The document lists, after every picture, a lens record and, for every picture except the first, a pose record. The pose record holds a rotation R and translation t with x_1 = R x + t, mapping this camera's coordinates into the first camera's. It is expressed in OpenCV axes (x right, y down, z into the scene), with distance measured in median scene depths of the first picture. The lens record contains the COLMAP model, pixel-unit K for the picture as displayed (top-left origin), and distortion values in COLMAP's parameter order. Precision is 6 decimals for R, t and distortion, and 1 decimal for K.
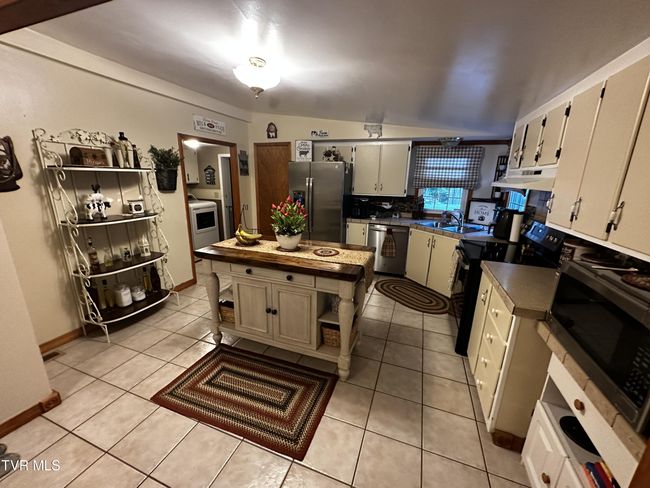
lens RADIAL K [[258.6, 0, 325.0], [0, 258.6, 244.0], [0, 0, 1]] dist [-0.003550, 0.000725]
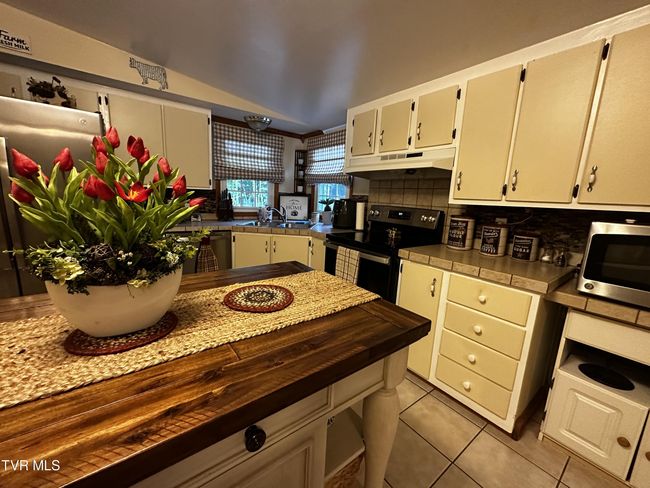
lens RADIAL K [[258.6, 0, 325.0], [0, 258.6, 244.0], [0, 0, 1]] dist [-0.003550, 0.000725]
pose [[0.538654, -0.150321, 0.829009, -0.246324], [0.174419, 0.982535, 0.064829, -0.052889], [-0.824275, 0.109675, 0.555465, 0.687005]]
